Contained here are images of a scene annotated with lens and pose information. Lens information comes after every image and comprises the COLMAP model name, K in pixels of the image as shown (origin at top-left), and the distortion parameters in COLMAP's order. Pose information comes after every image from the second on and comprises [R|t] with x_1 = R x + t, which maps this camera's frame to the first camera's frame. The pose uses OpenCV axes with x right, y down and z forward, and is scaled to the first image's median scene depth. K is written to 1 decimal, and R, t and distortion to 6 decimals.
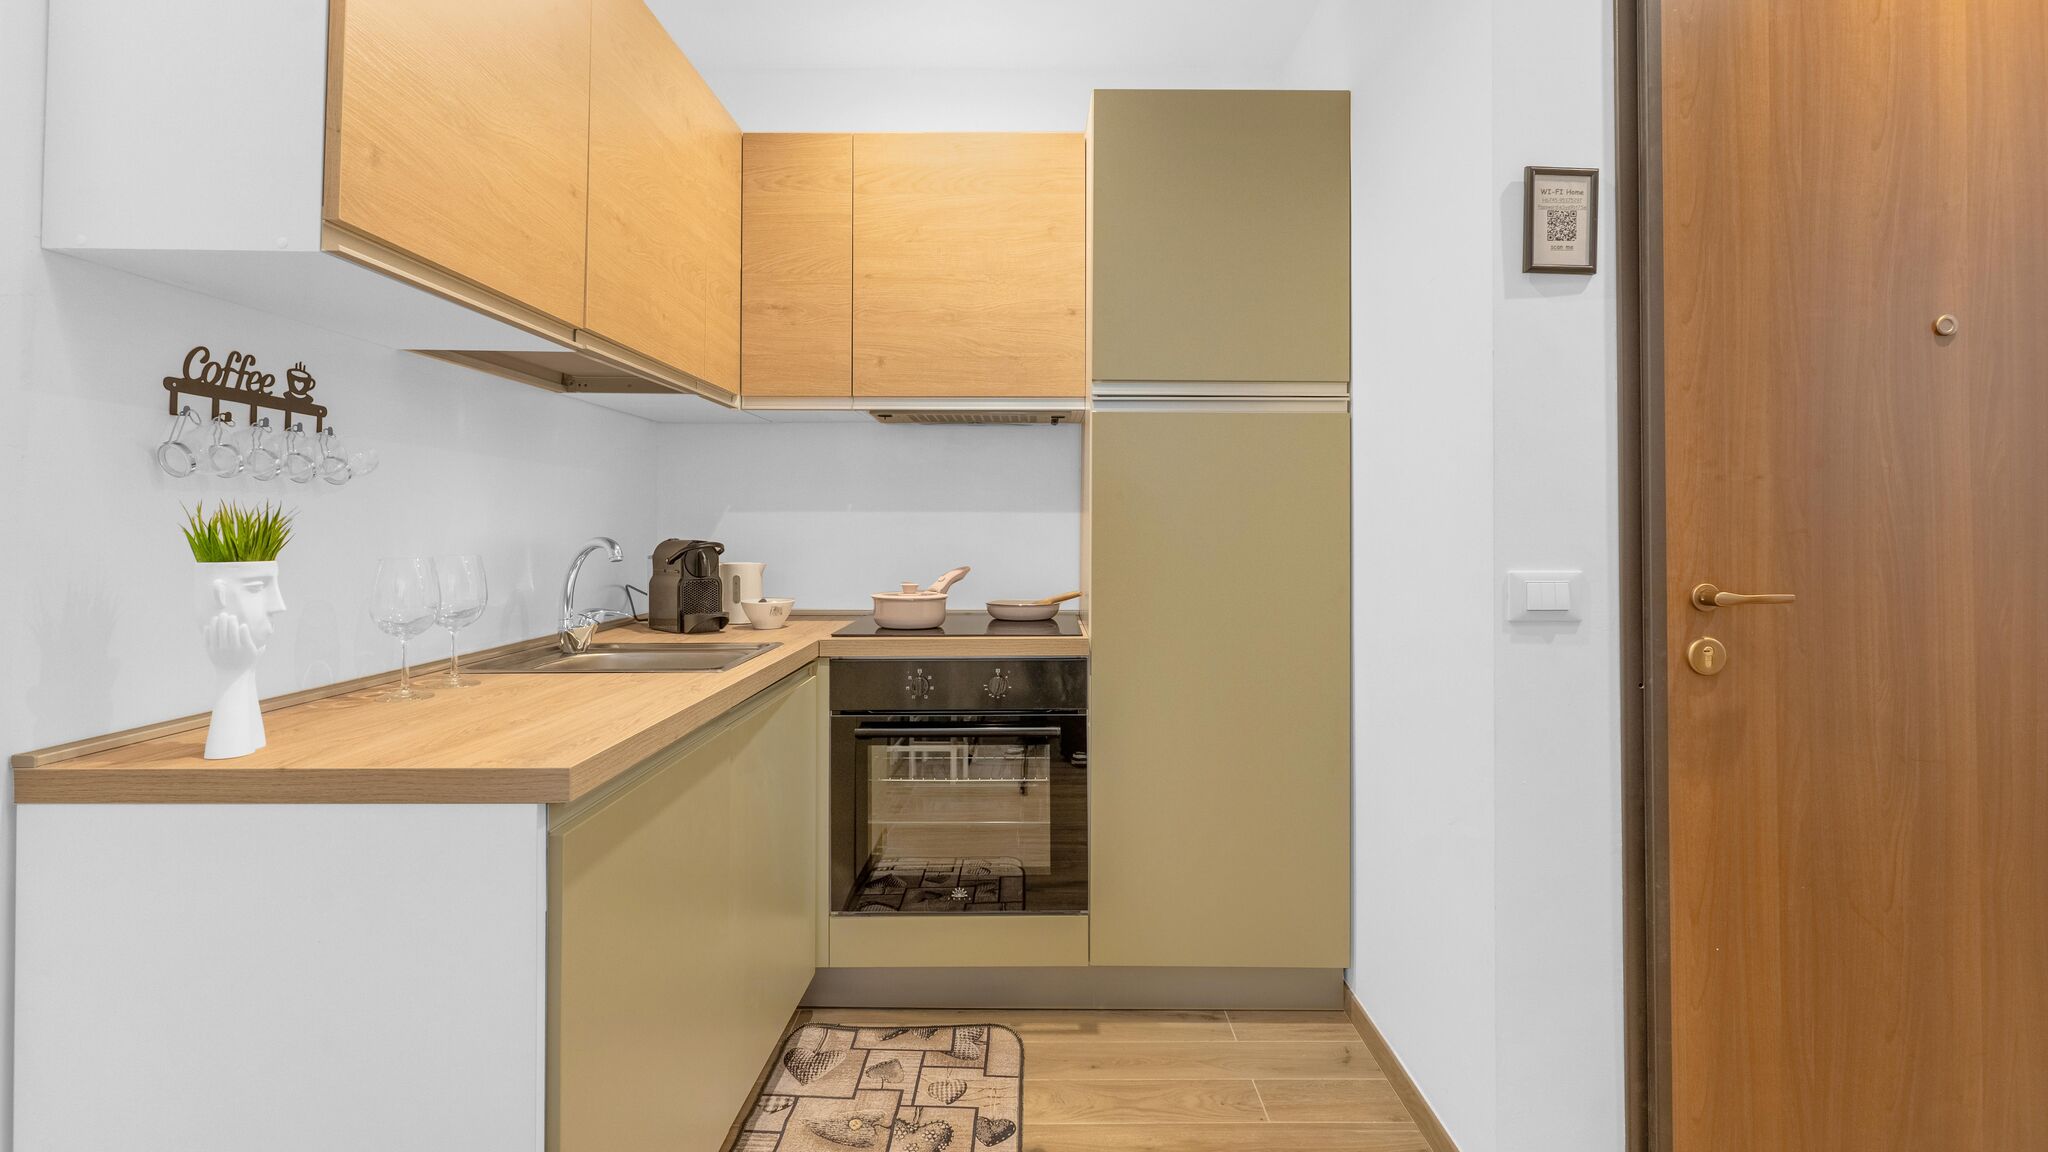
lens RADIAL K [[993.5, 0, 1030.2], [0, 993.5, 515.3], [0, 0, 1]] dist [0.001755, 0.001563]
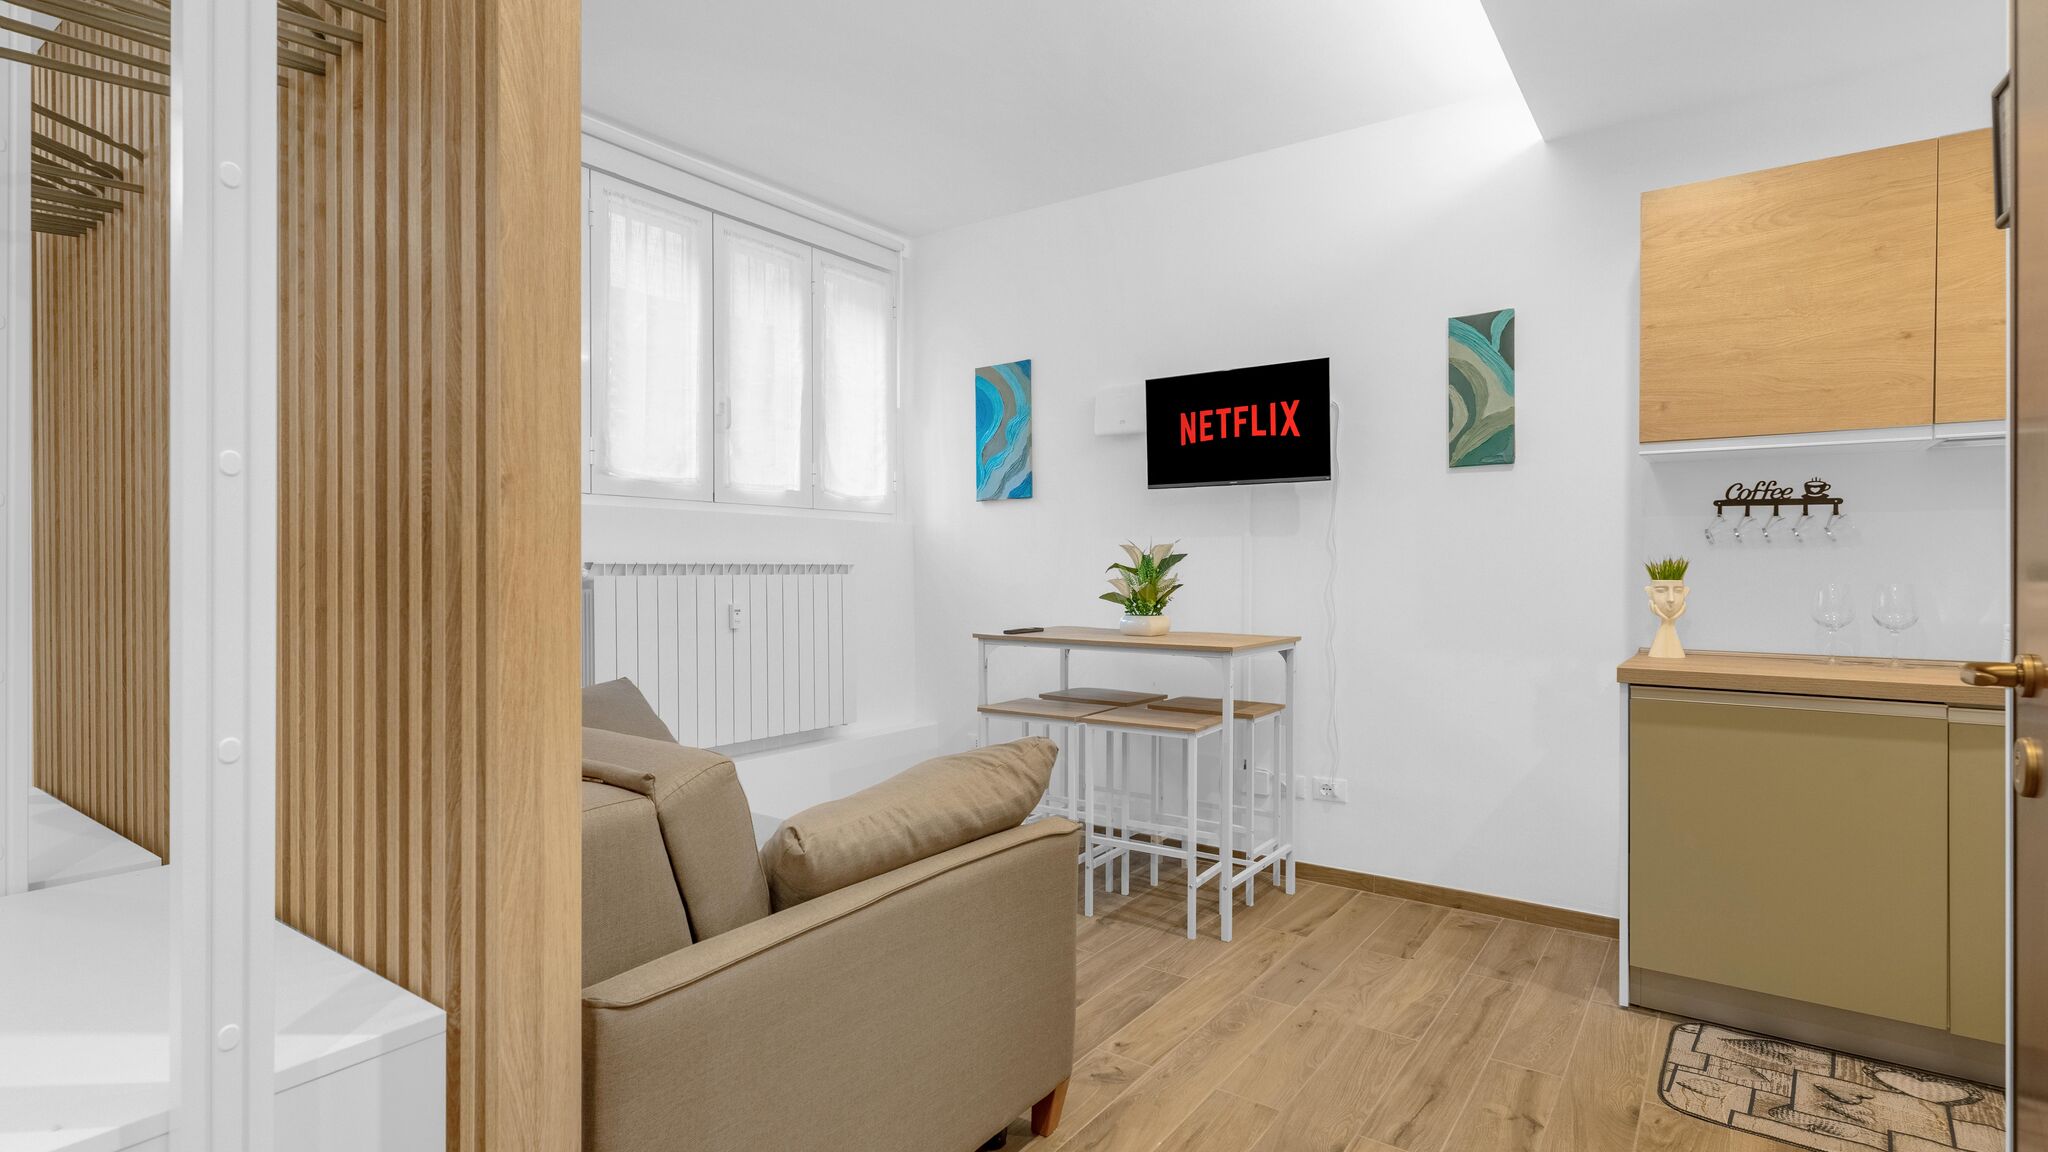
lens RADIAL K [[993.5, 0, 1024.1], [0, 993.5, 580.6], [0, 0, 1]] dist [0.001755, 0.001563]
pose [[-0.587014, 0.011014, -0.809501, 1.551590], [0.008484, 0.999936, 0.007453, 0.012275], [0.809532, -0.002492, -0.587071, 0.844911]]
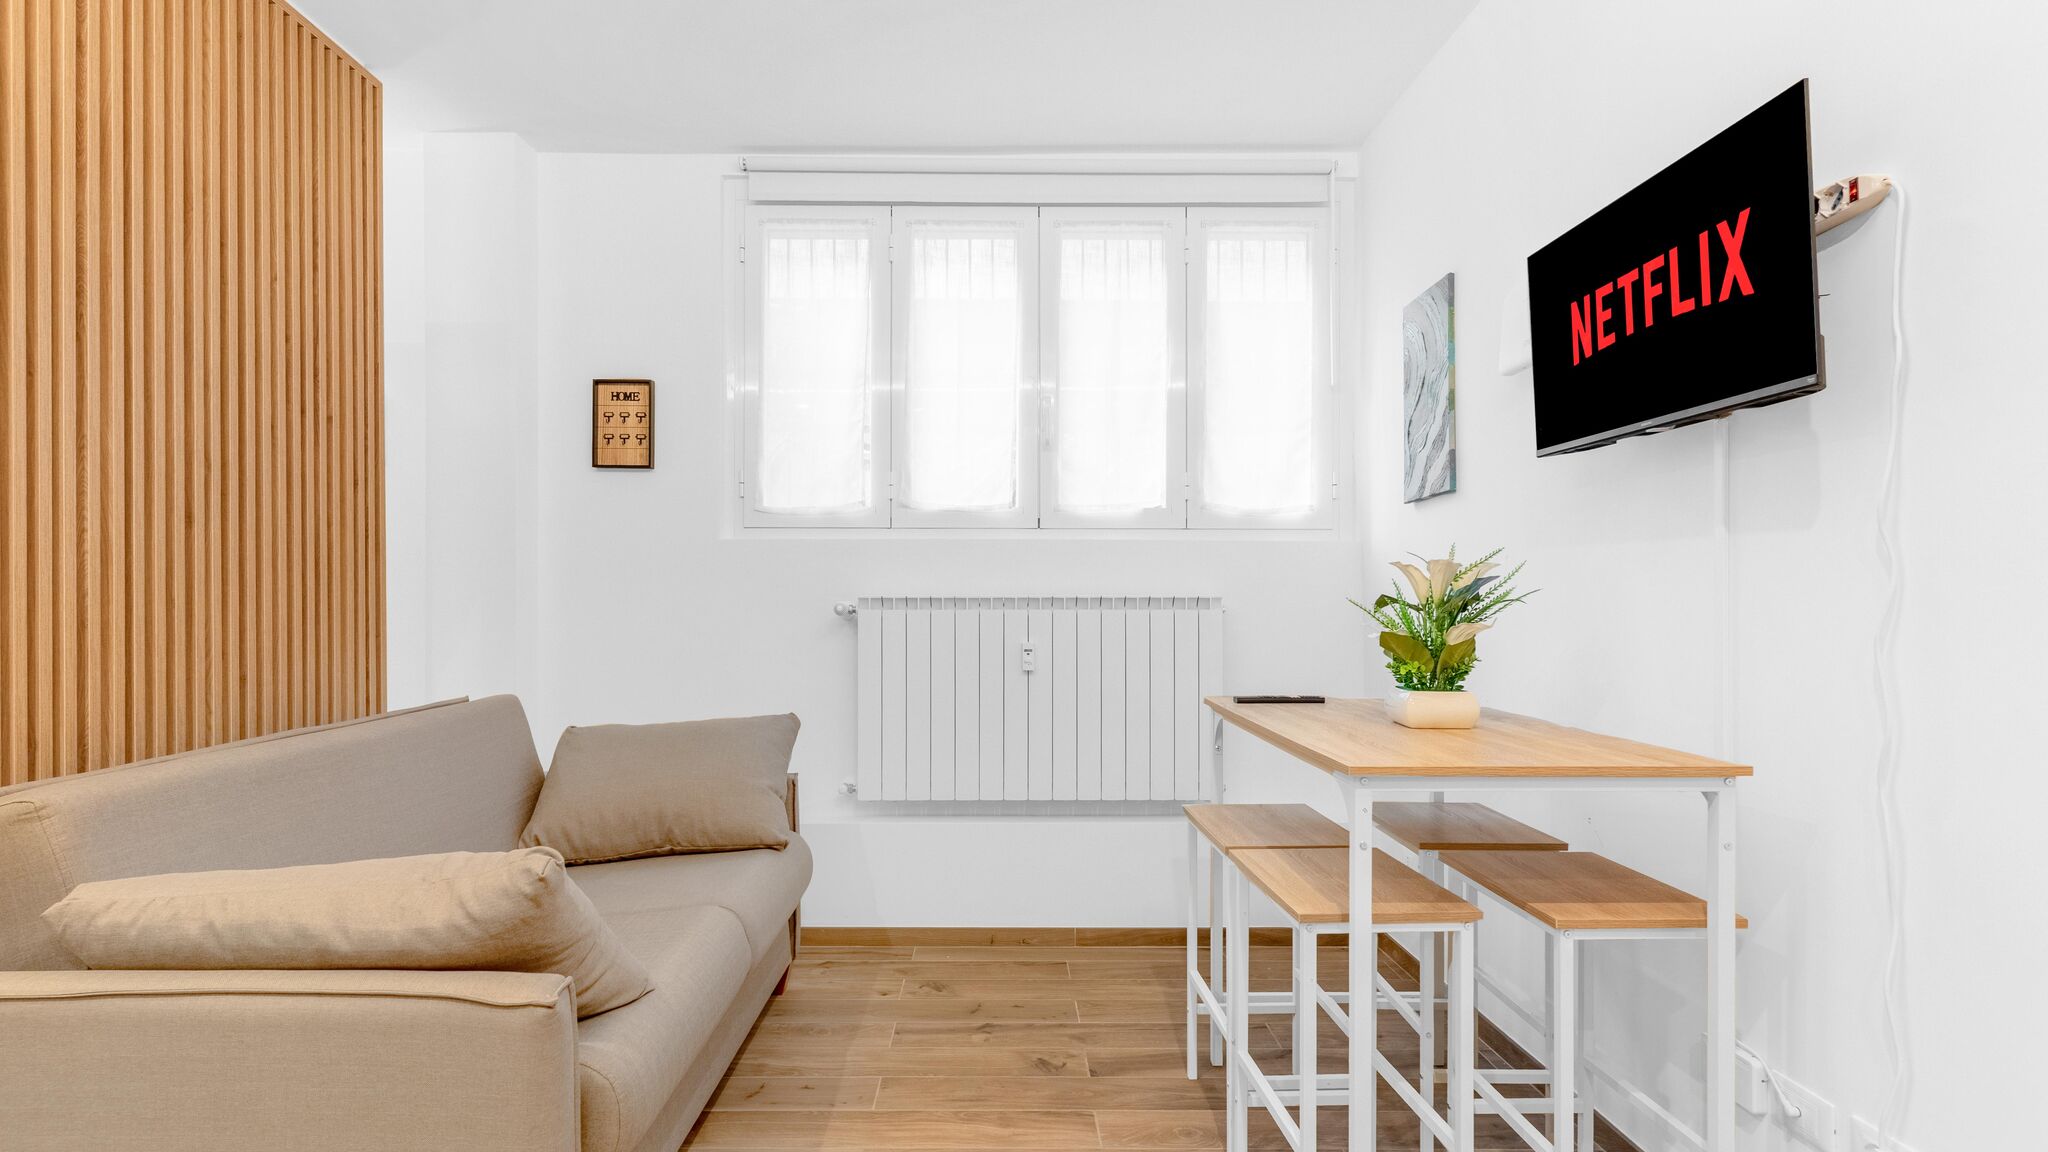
lens RADIAL K [[993.5, 0, 999.5], [0, 993.5, 603.3], [0, 0, 1]] dist [0.001755, 0.001563]
pose [[-0.999993, 0.001613, 0.003361, 0.120333], [0.001590, 0.999974, -0.006990, 0.011311], [-0.003372, -0.006985, -0.999970, 0.983243]]
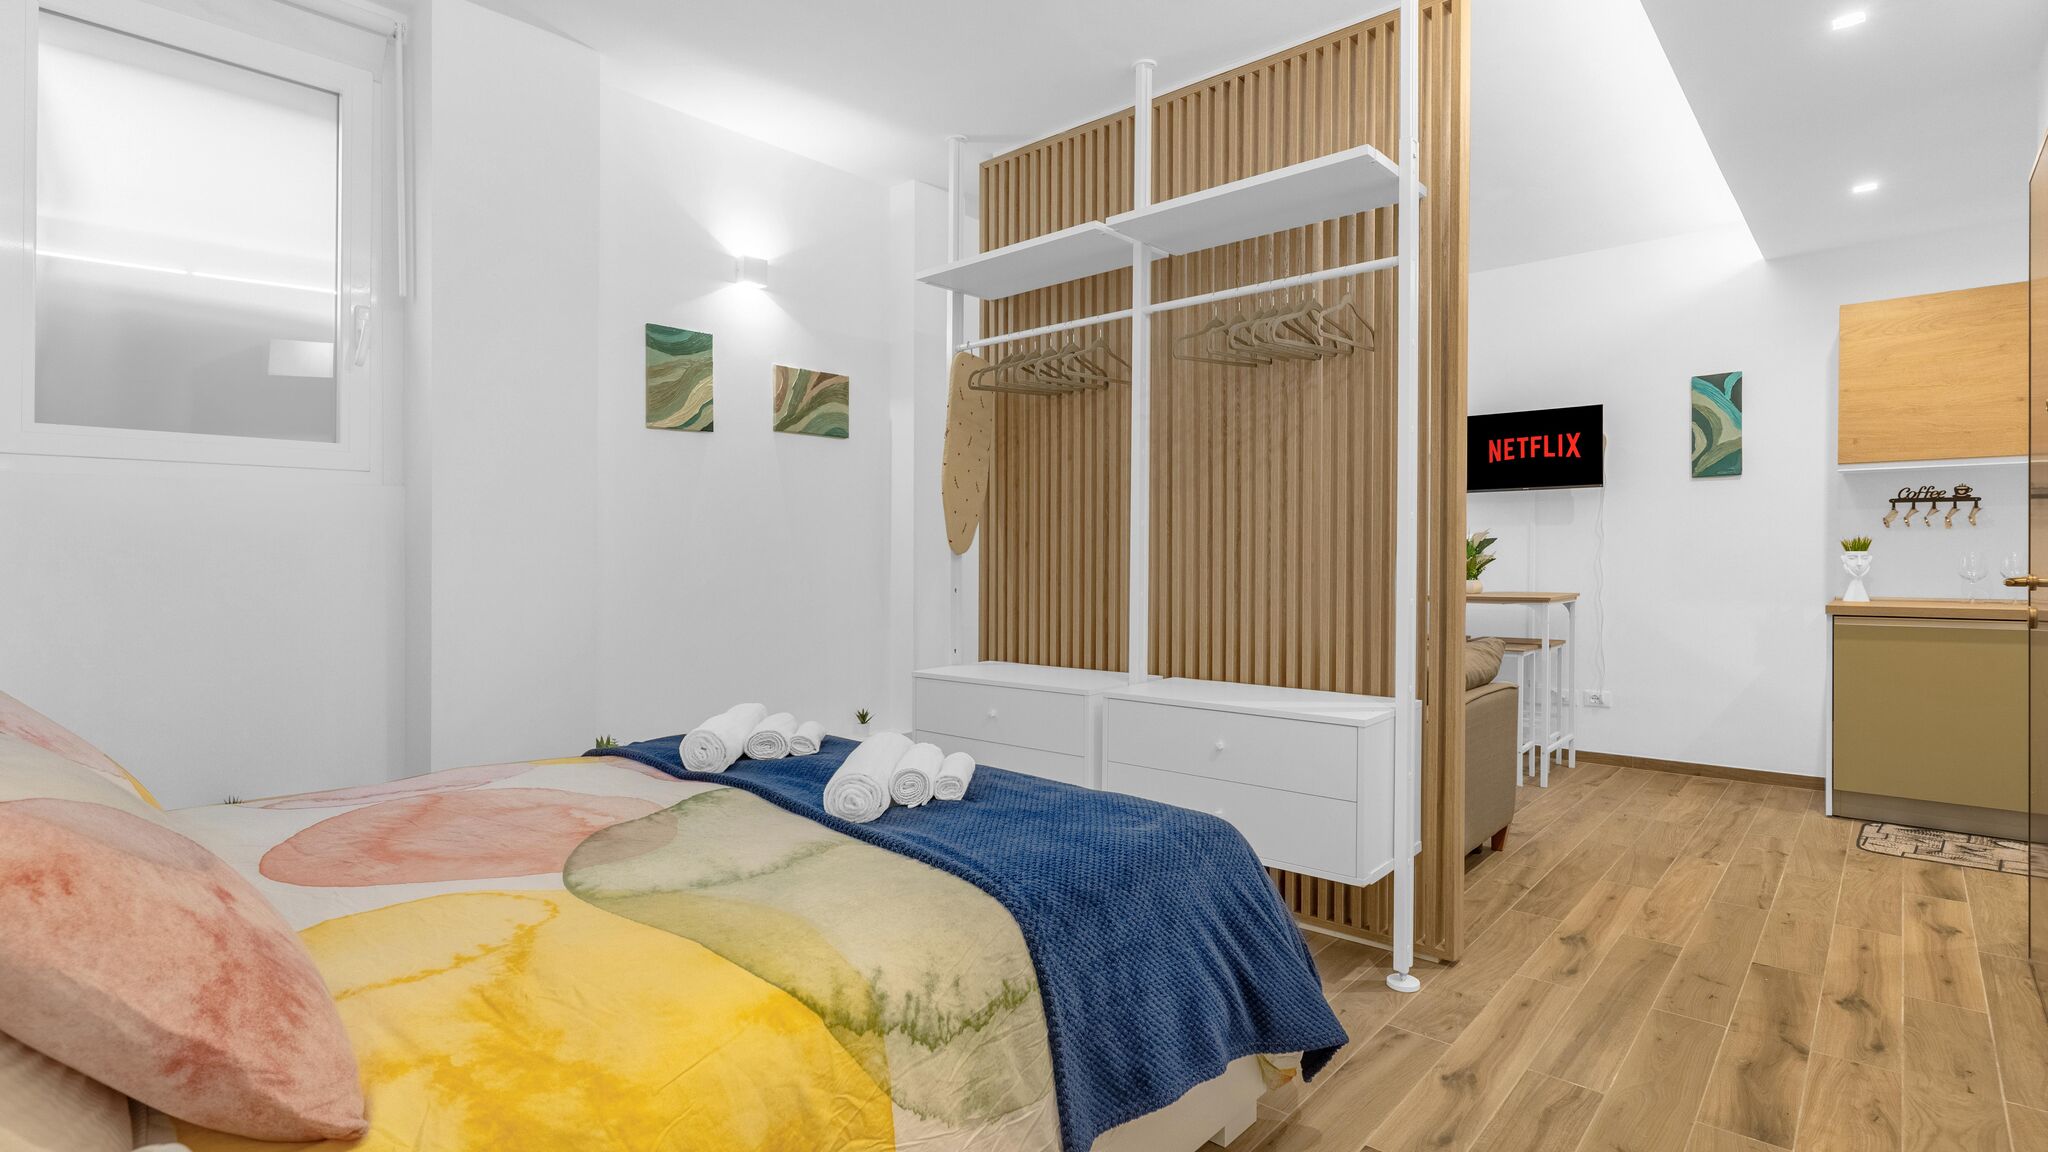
lens RADIAL K [[993.5, 0, 1006.7], [0, 993.5, 577.4], [0, 0, 1]] dist [0.001755, 0.001563]
pose [[-0.671512, 0.024710, -0.740582, 3.070892], [0.017781, 0.999693, 0.017233, 0.016903], [0.740781, -0.001596, -0.671745, 0.840343]]
